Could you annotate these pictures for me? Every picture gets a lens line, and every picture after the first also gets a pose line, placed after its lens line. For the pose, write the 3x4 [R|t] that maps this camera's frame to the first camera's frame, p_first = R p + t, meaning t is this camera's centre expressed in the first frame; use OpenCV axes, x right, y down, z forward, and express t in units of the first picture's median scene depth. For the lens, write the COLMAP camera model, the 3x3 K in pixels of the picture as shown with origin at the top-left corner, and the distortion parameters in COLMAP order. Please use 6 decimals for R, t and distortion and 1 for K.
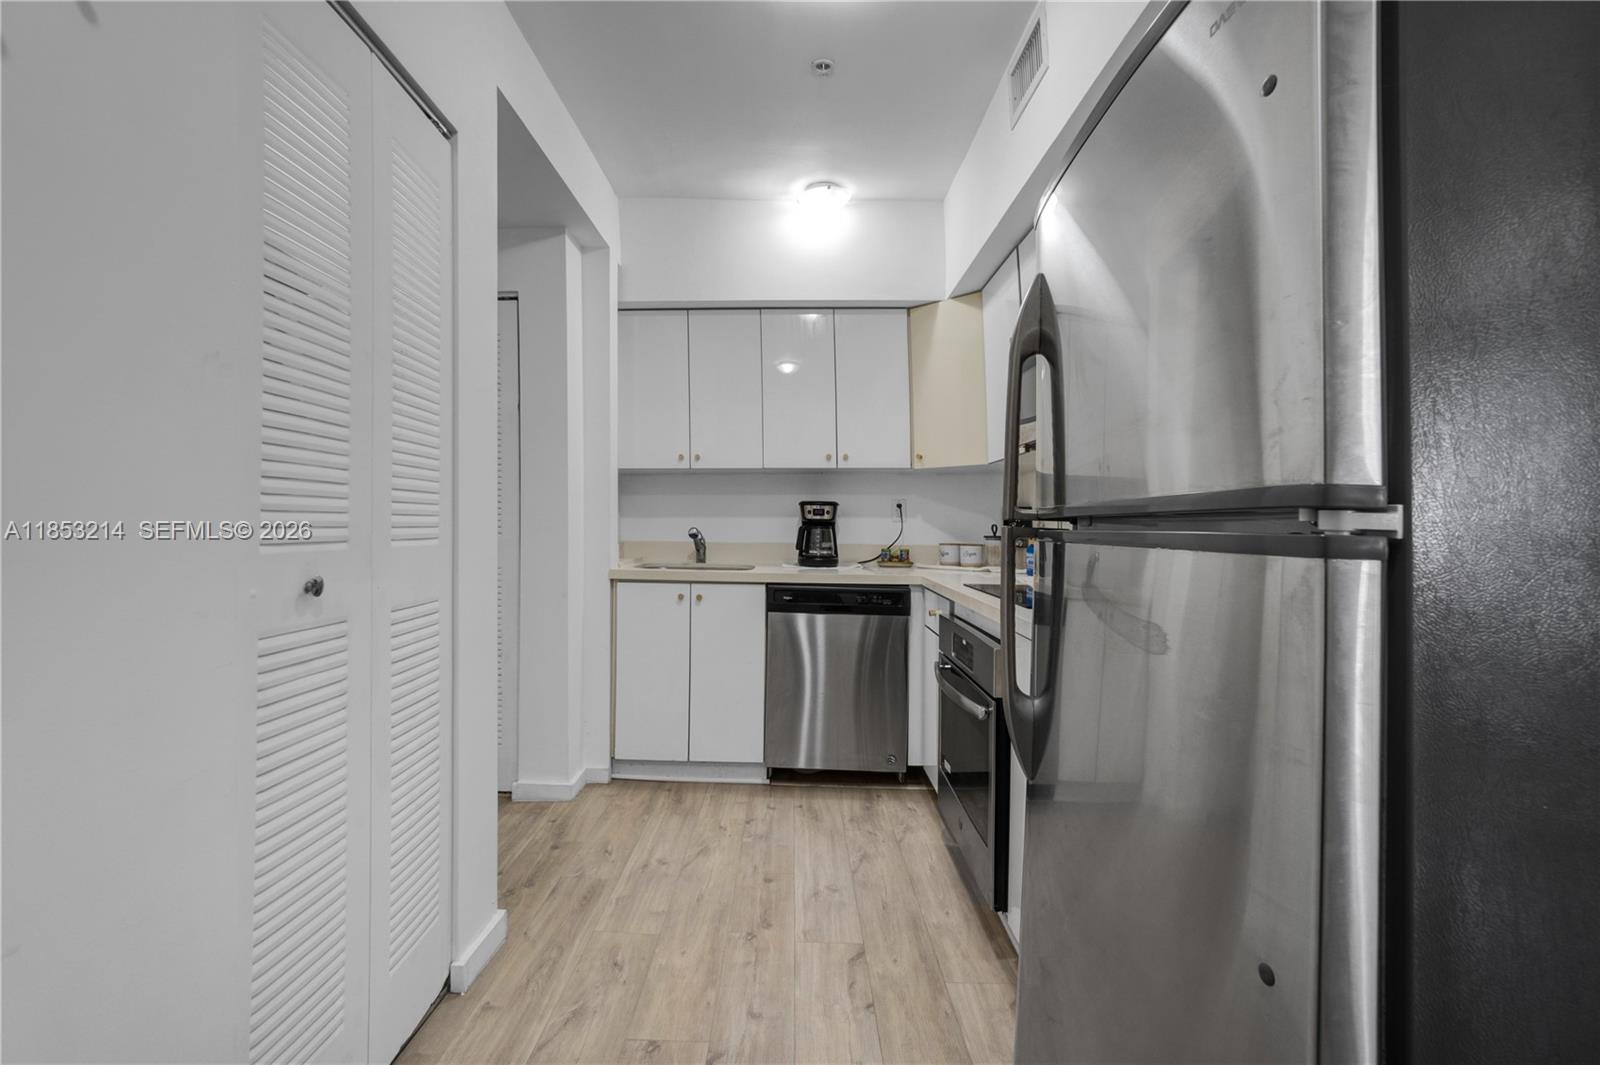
lens RADIAL K [[749.5, 0, 798.8], [0, 749.5, 507.0], [0, 0, 1]] dist [-0.042335, 0.000370]
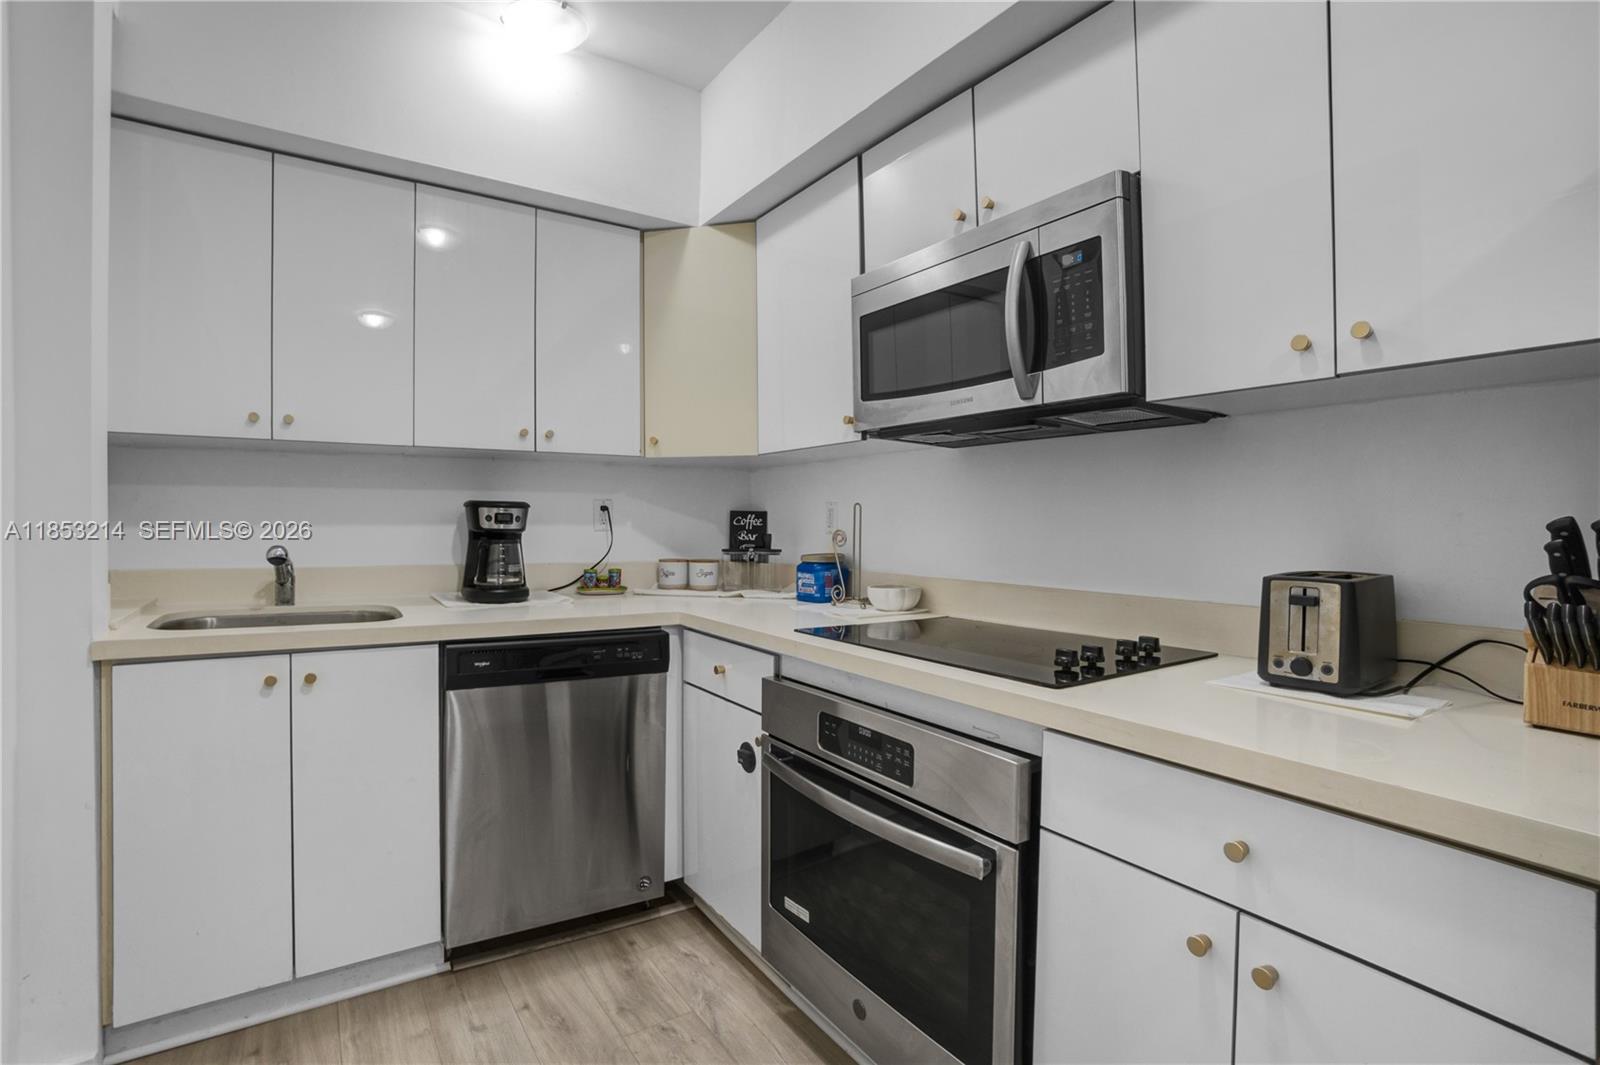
lens RADIAL K [[743.5, 0, 791.6], [0, 743.5, 525.0], [0, 0, 1]] dist [-0.060834, 0.020777]
pose [[0.834773, -0.003766, 0.550582, -0.128410], [-0.012769, 0.999575, 0.026198, -0.007920], [-0.550446, -0.028900, 0.834370, 0.368652]]
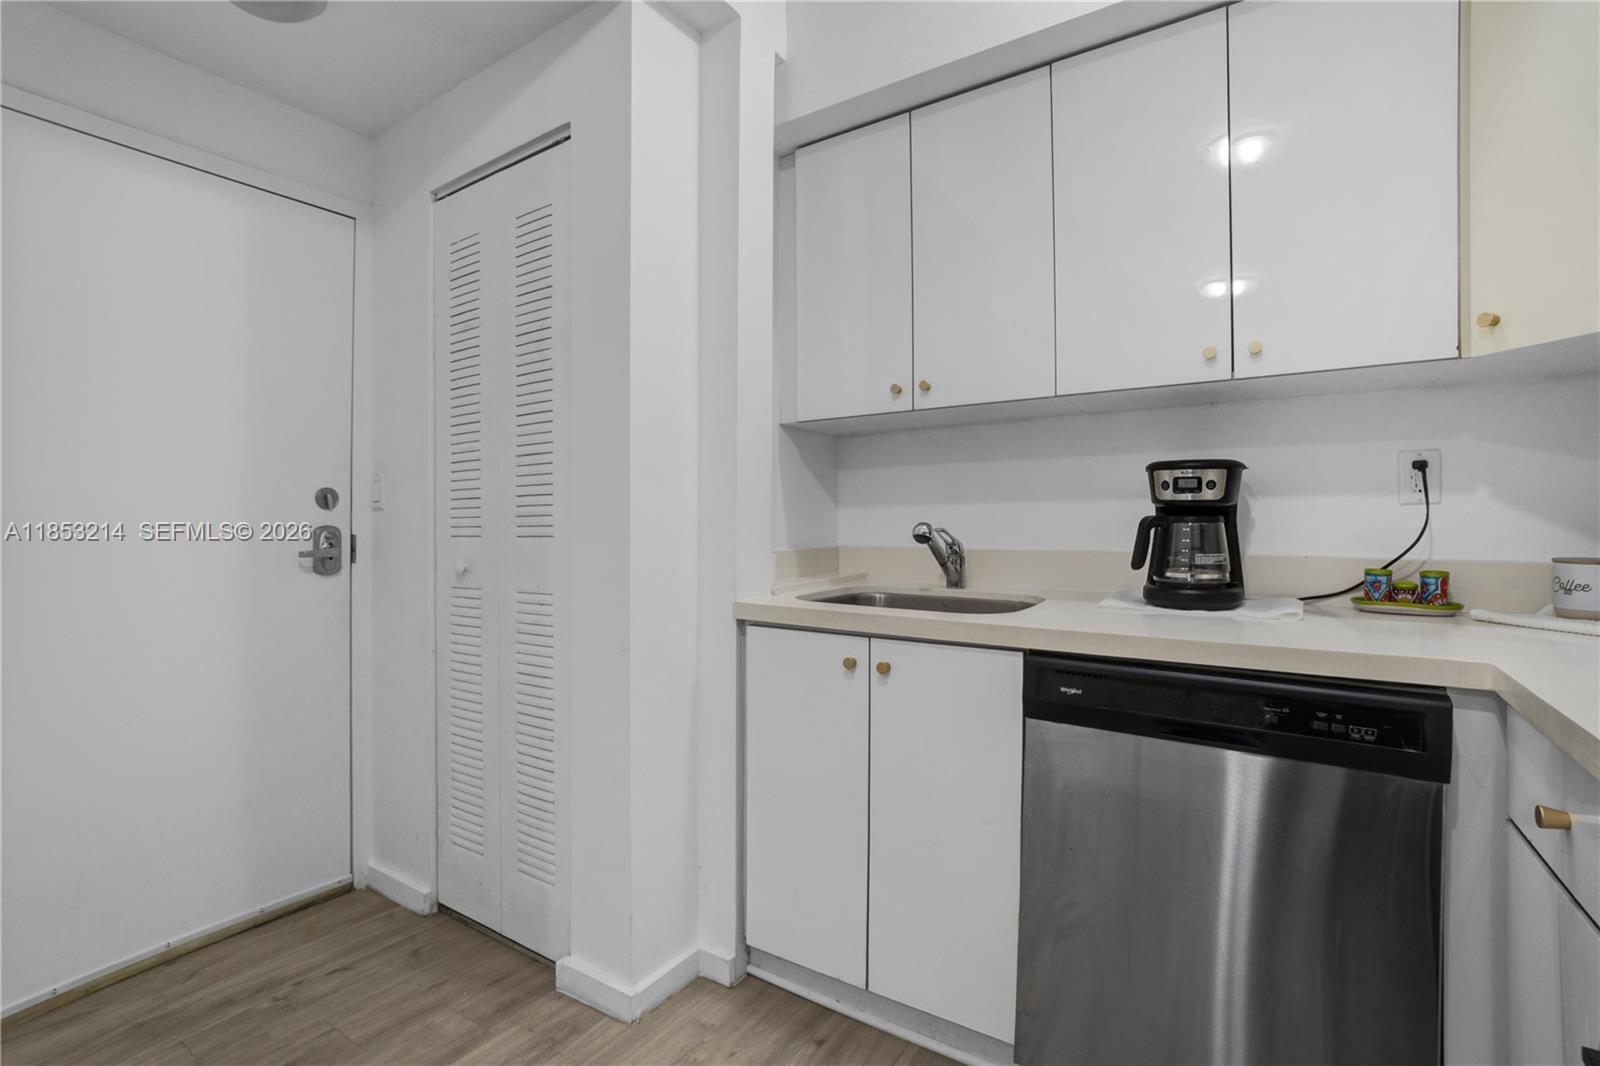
lens RADIAL K [[763.5, 0, 777.5], [0, 763.5, 539.2], [0, 0, 1]] dist [-0.064506, 0.027073]
pose [[0.829819, 0.002774, -0.558025, 0.080678], [0.023943, 0.998890, 0.040570, 0.016837], [0.557518, -0.047027, 0.828832, 0.556195]]
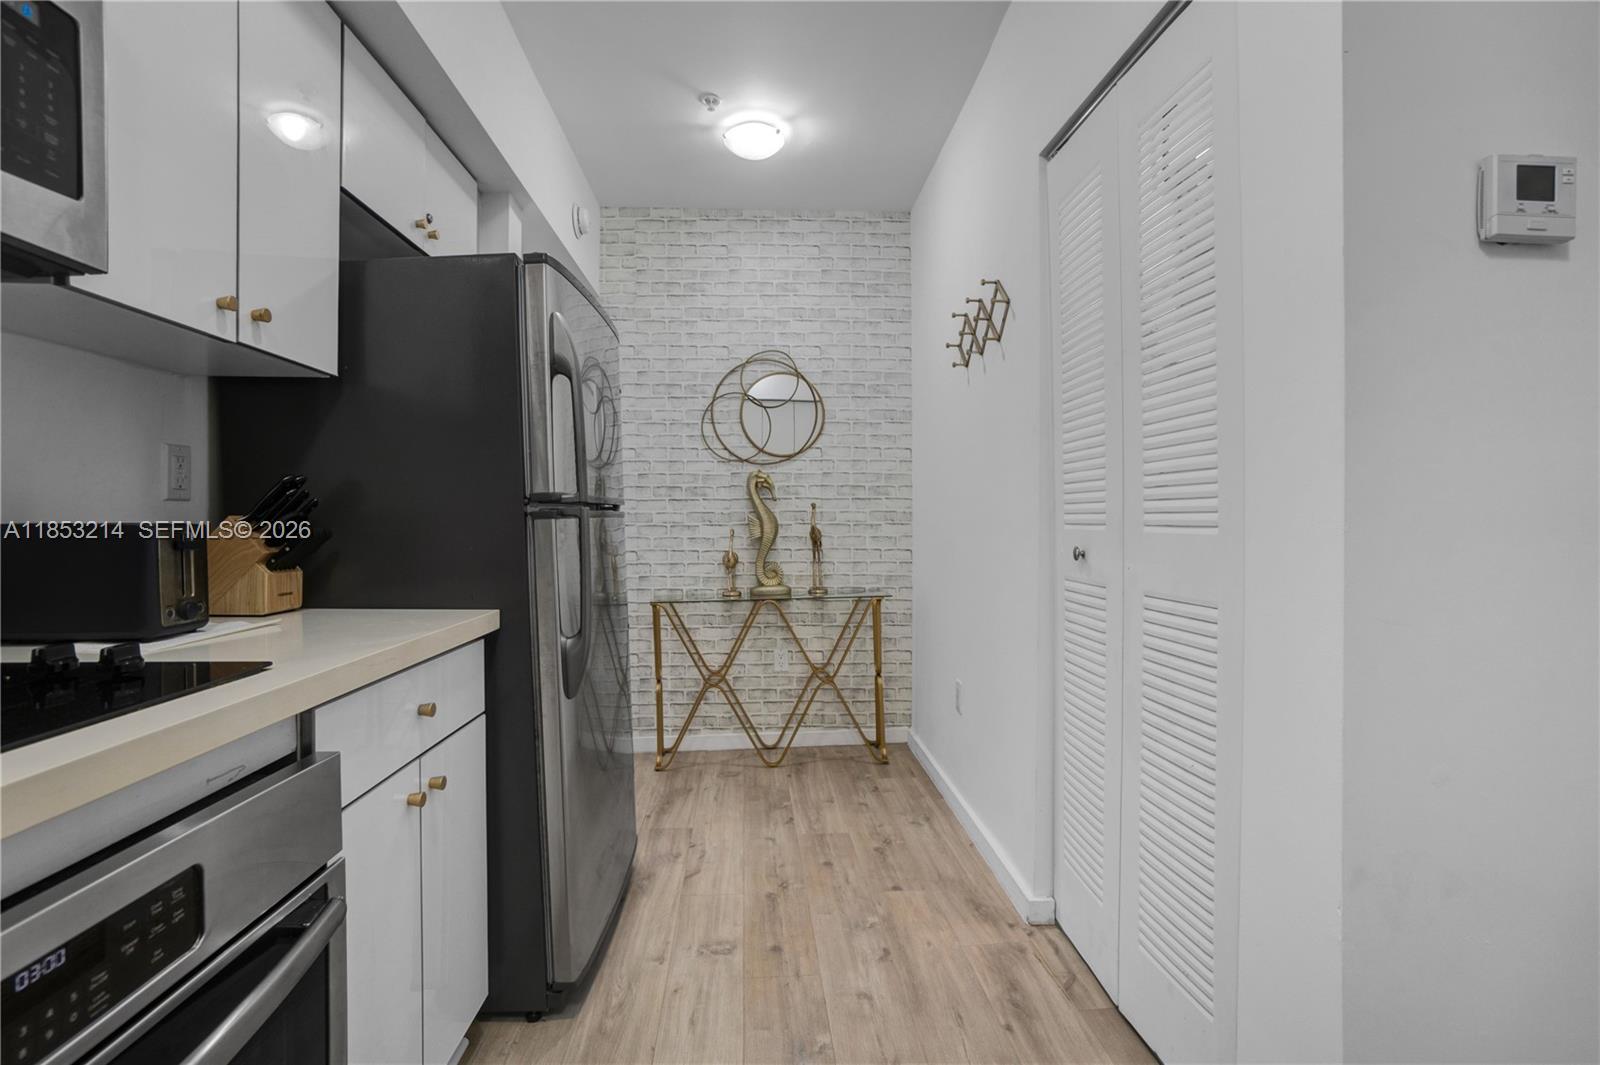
lens RADIAL K [[739.4, 0, 767.5], [0, 739.4, 514.1], [0, 0, 1]] dist [-0.019558, 0.000600]
pose [[-0.999454, -0.010519, -0.031320, -0.002443], [-0.009527, 0.999453, -0.031660, 0.028156], [0.031636, -0.031345, -0.999008, 0.905267]]
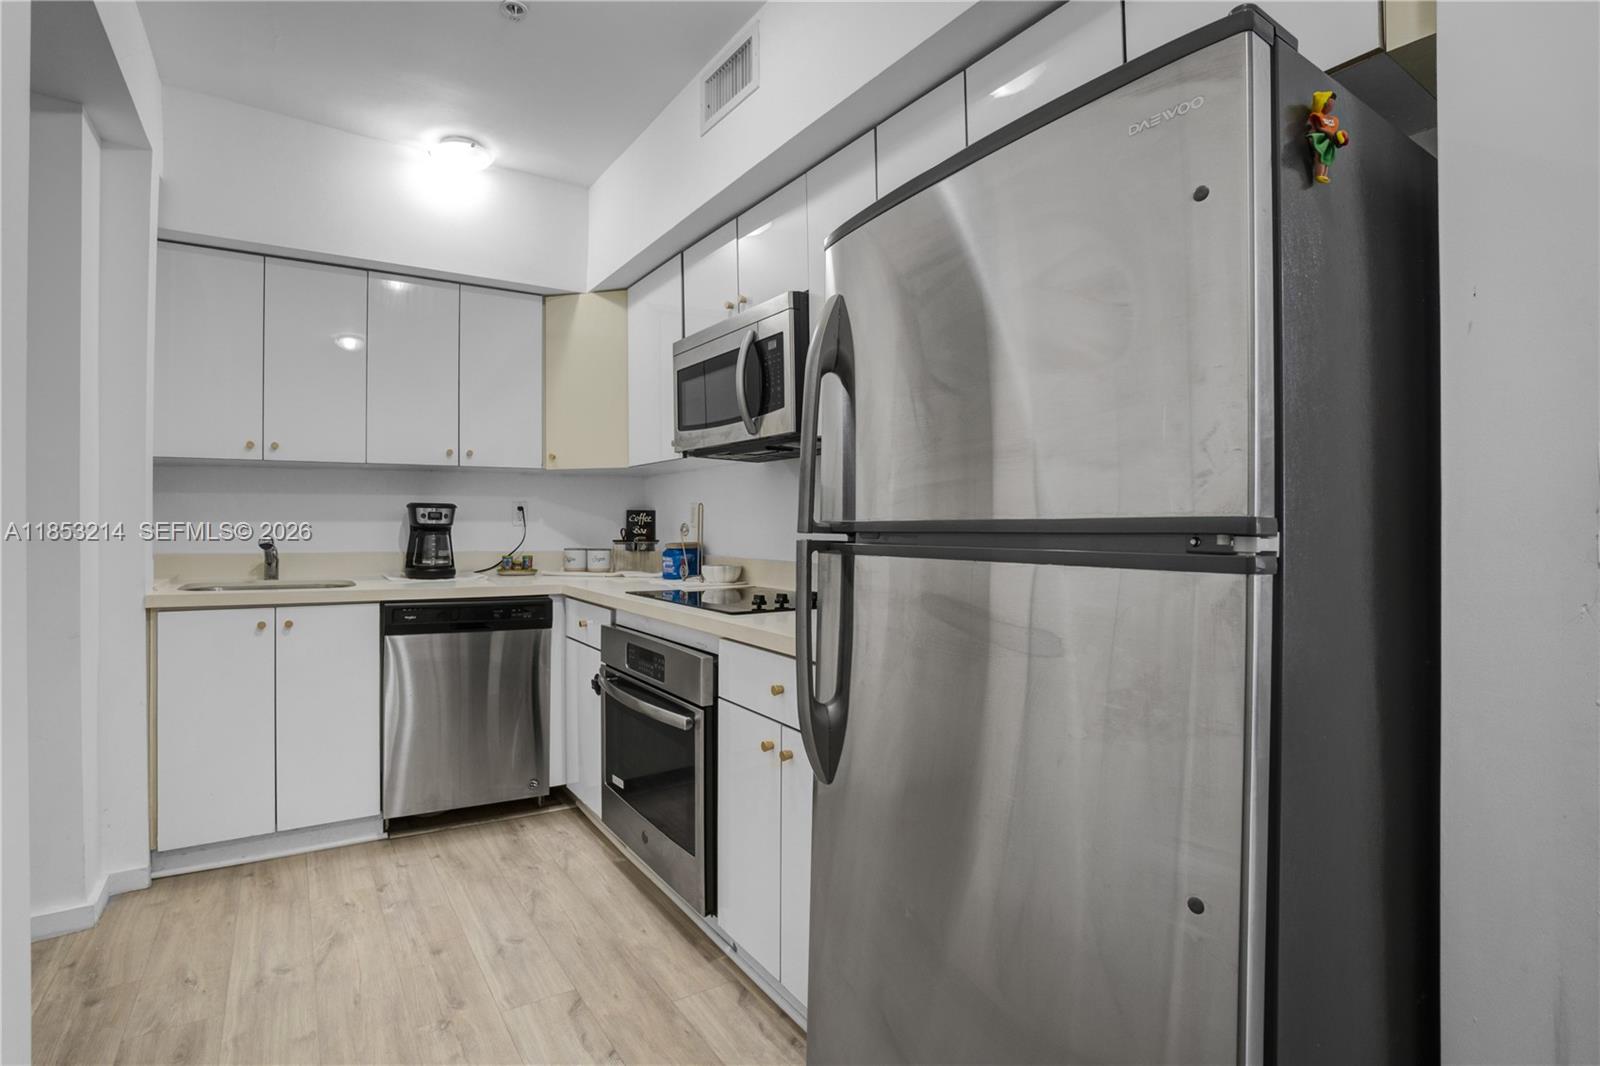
lens RADIAL K [[755.3, 0, 783.8], [0, 755.3, 520.9], [0, 0, 1]] dist [-0.057904, 0.021907]
pose [[0.836294, -0.002350, 0.548276, -0.121104], [-0.008930, 0.999800, 0.017906, -0.007068], [-0.548208, -0.019871, 0.836106, 0.060517]]
